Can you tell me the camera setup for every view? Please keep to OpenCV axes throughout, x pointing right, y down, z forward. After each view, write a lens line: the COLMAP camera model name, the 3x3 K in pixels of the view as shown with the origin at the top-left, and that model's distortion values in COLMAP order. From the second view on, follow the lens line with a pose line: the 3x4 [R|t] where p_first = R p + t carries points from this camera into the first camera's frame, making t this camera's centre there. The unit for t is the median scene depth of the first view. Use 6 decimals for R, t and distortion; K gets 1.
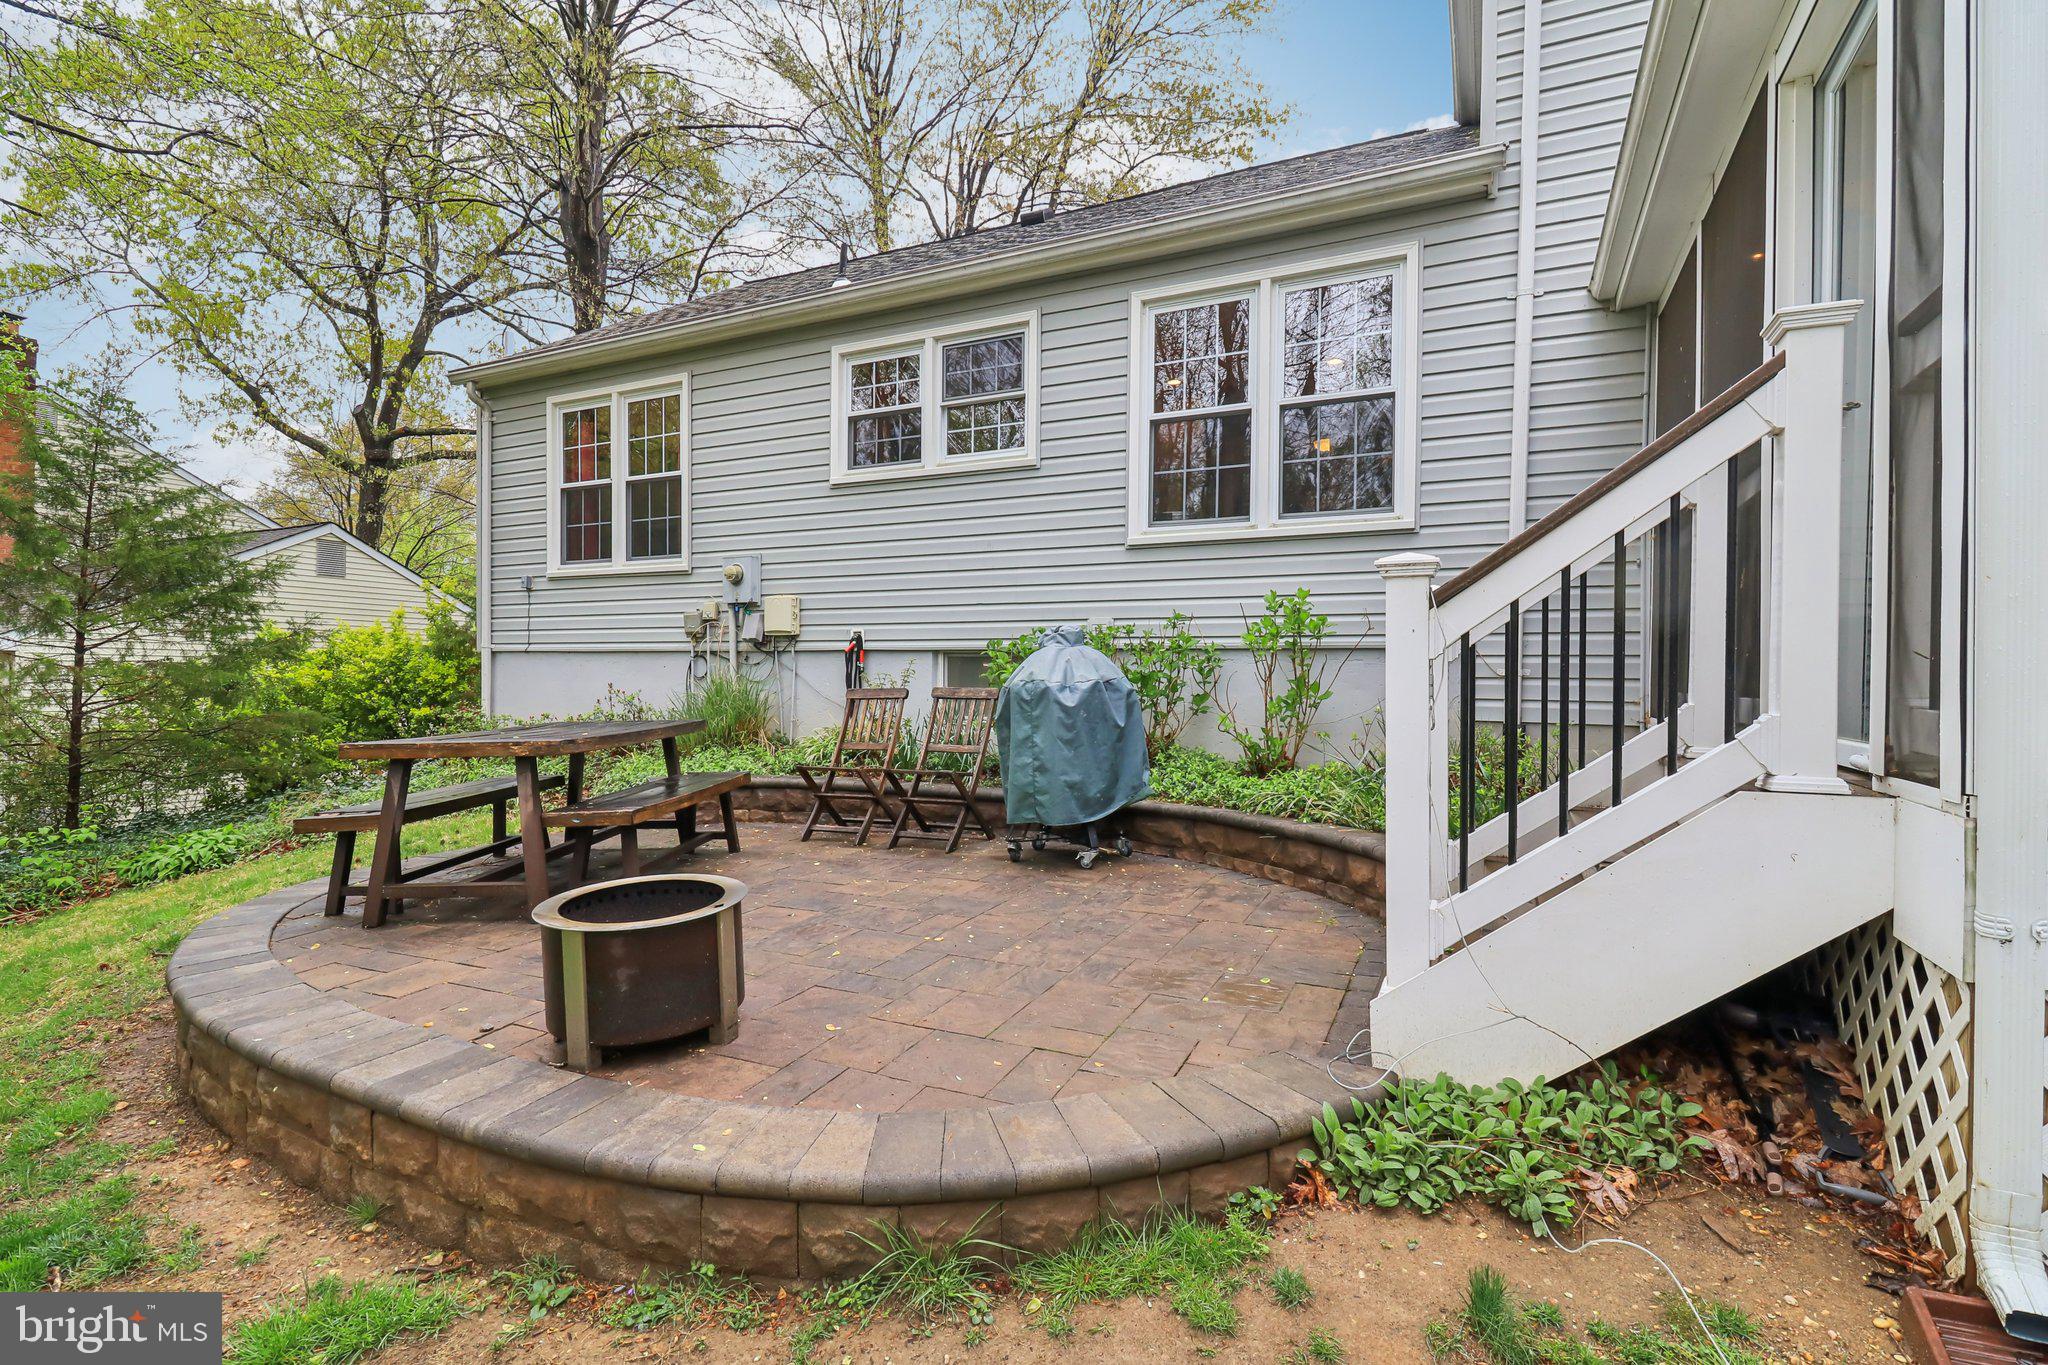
lens RADIAL K [[949.7, 0, 1029.3], [0, 949.7, 695.3], [0, 0, 1]] dist [-0.003223, -0.002632]
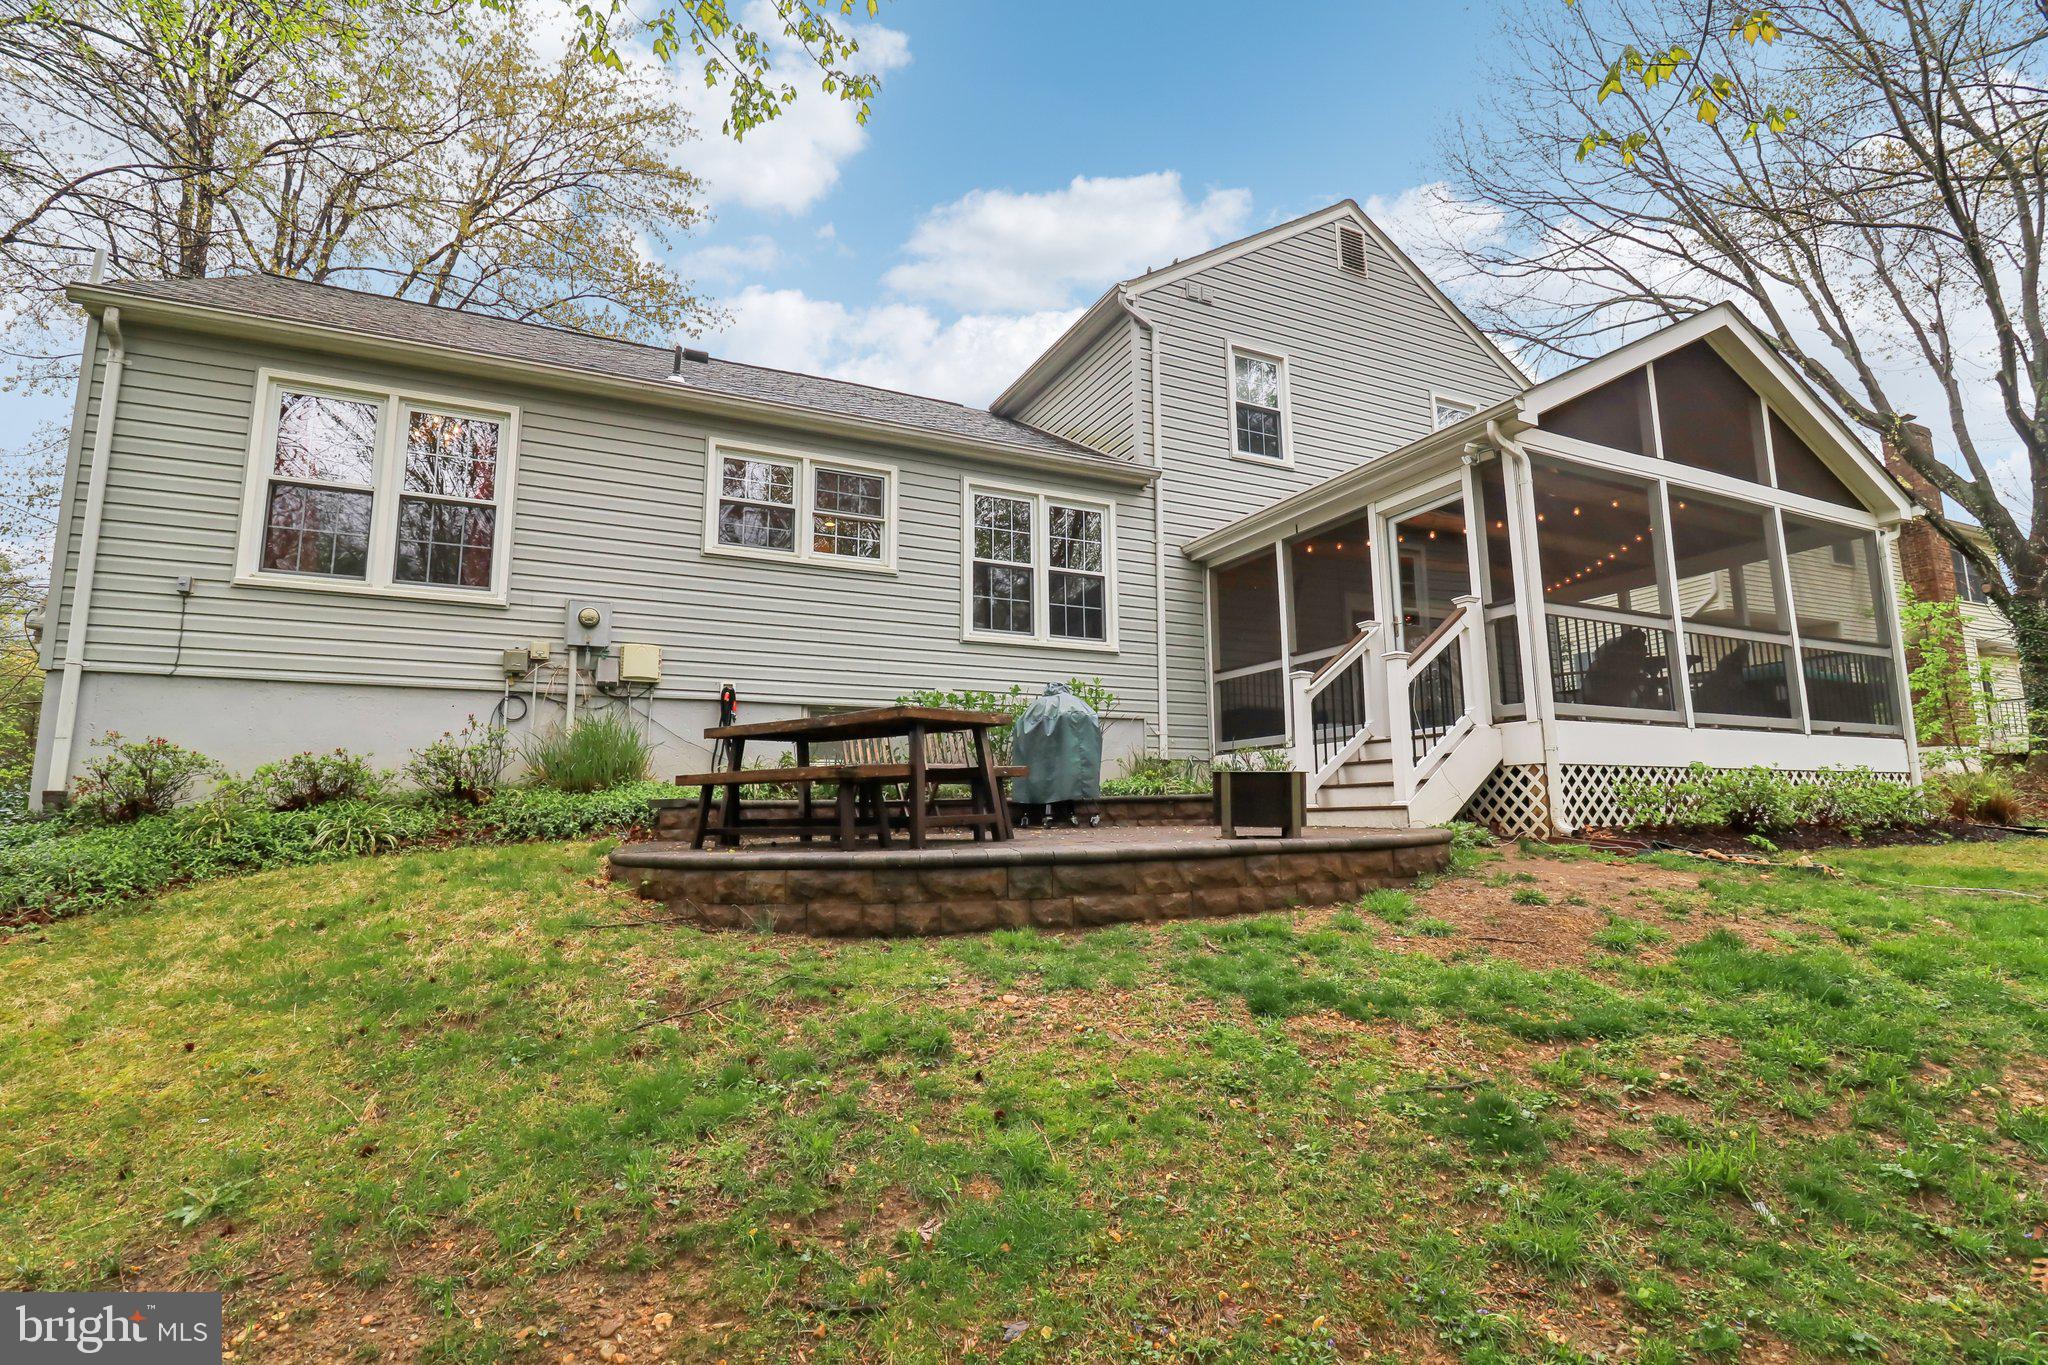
lens RADIAL K [[949.7, 0, 1088.0], [0, 949.7, 665.1], [0, 0, 1]] dist [-0.003223, -0.002632]
pose [[0.595911, 0.104491, 0.796224, -0.757674], [0.033004, 0.987474, -0.154291, 0.090952], [-0.802372, 0.118222, 0.584998, -0.009850]]
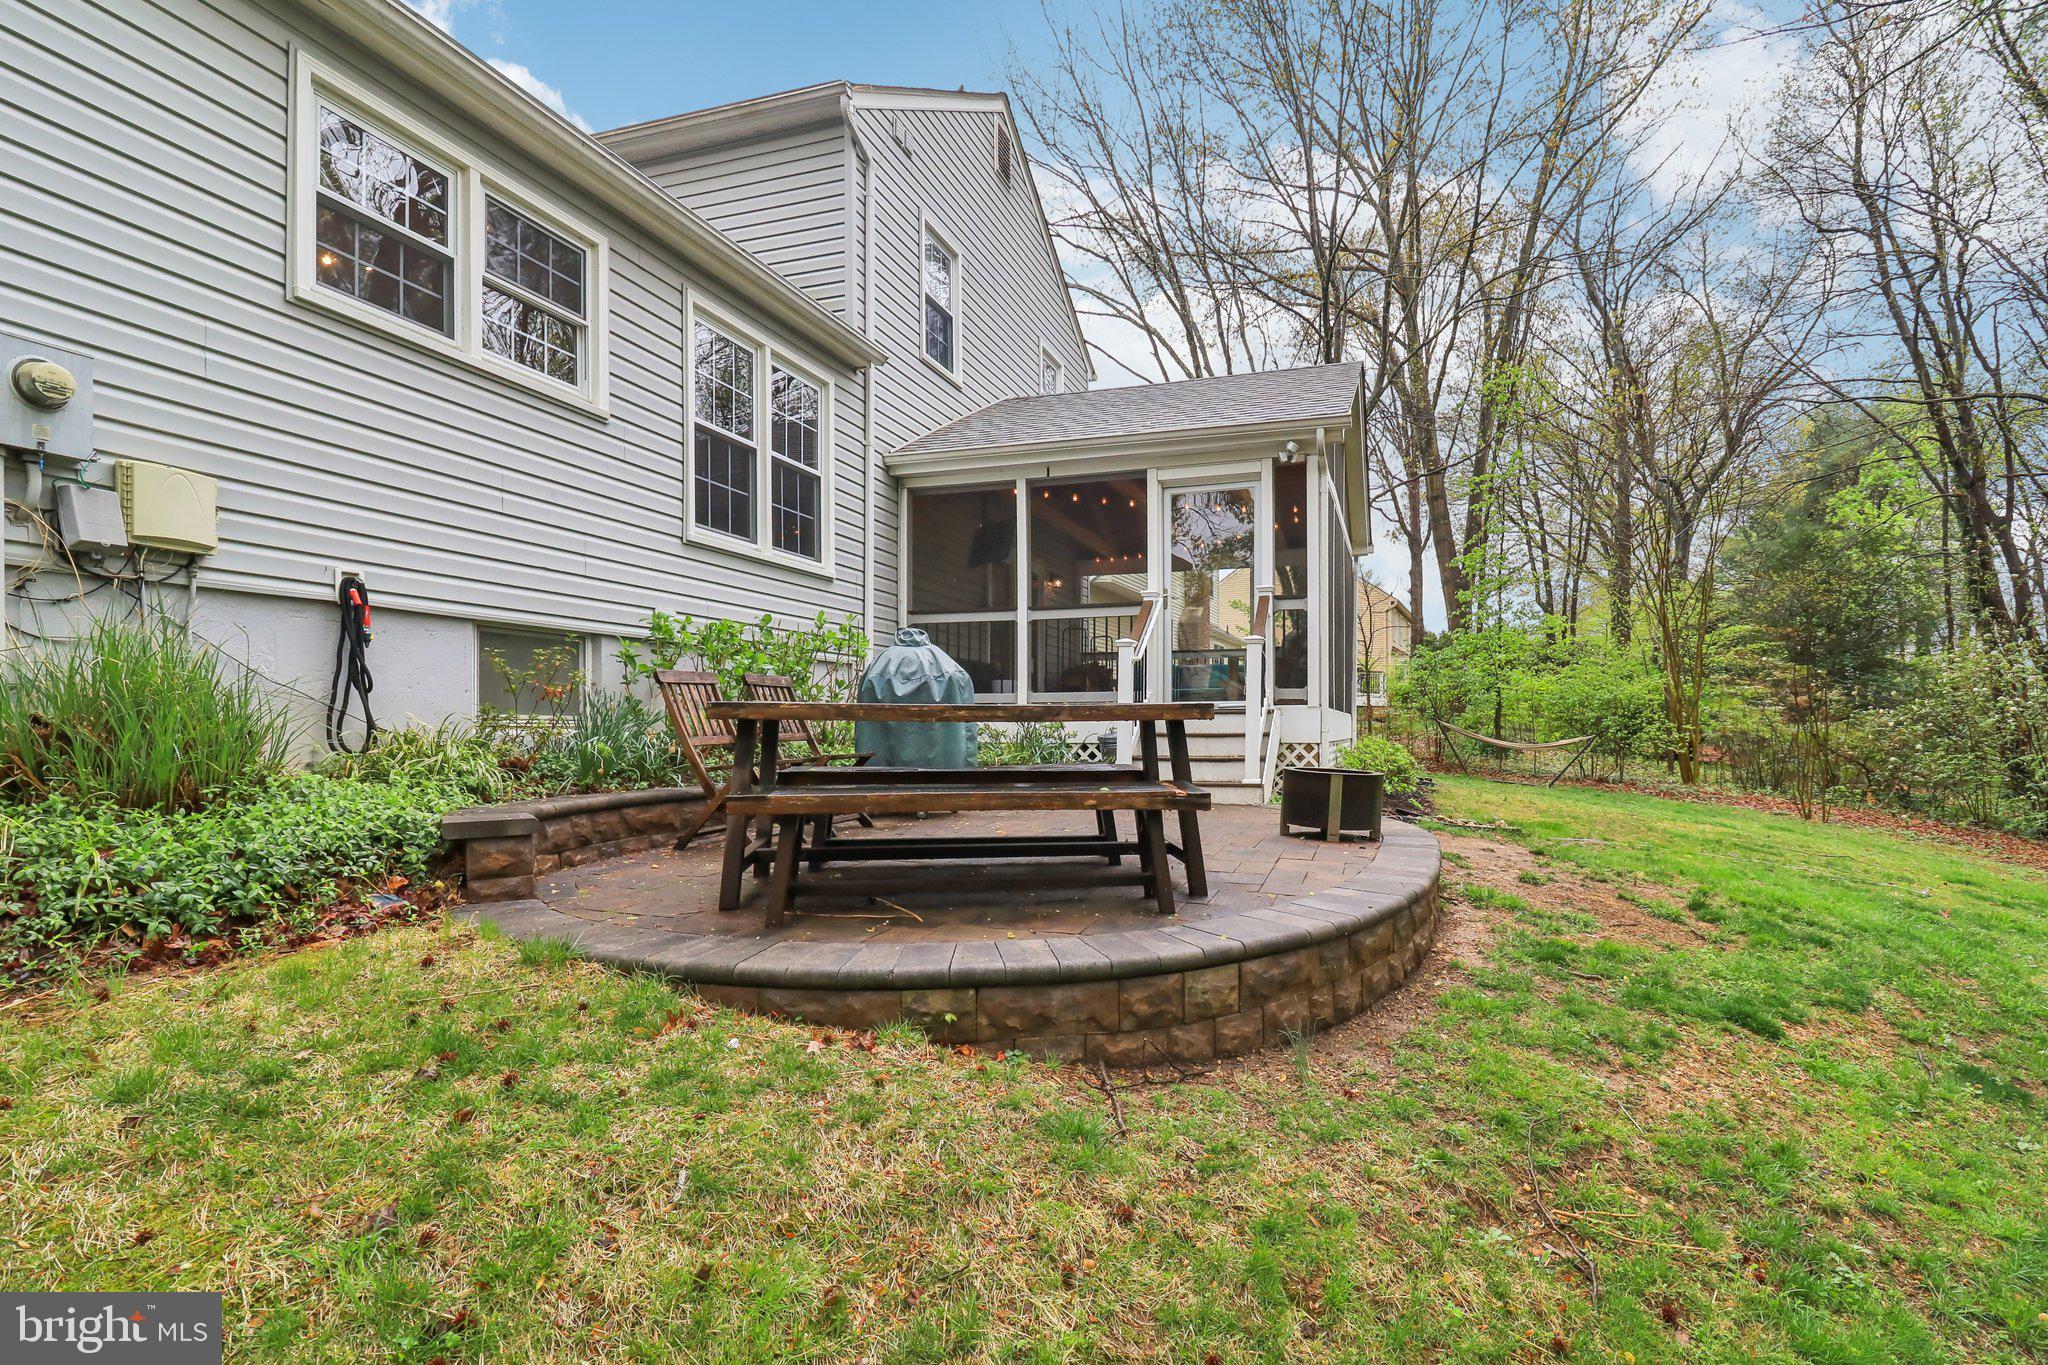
lens RADIAL K [[949.7, 0, 1109.8], [0, 949.7, 721.1], [0, 0, 1]] dist [-0.003223, -0.002632]
pose [[-0.157085, -0.011028, 0.987524, -0.764117], [0.006767, 0.999902, 0.012243, 0.019492], [-0.987562, 0.008605, -0.156995, 0.573046]]
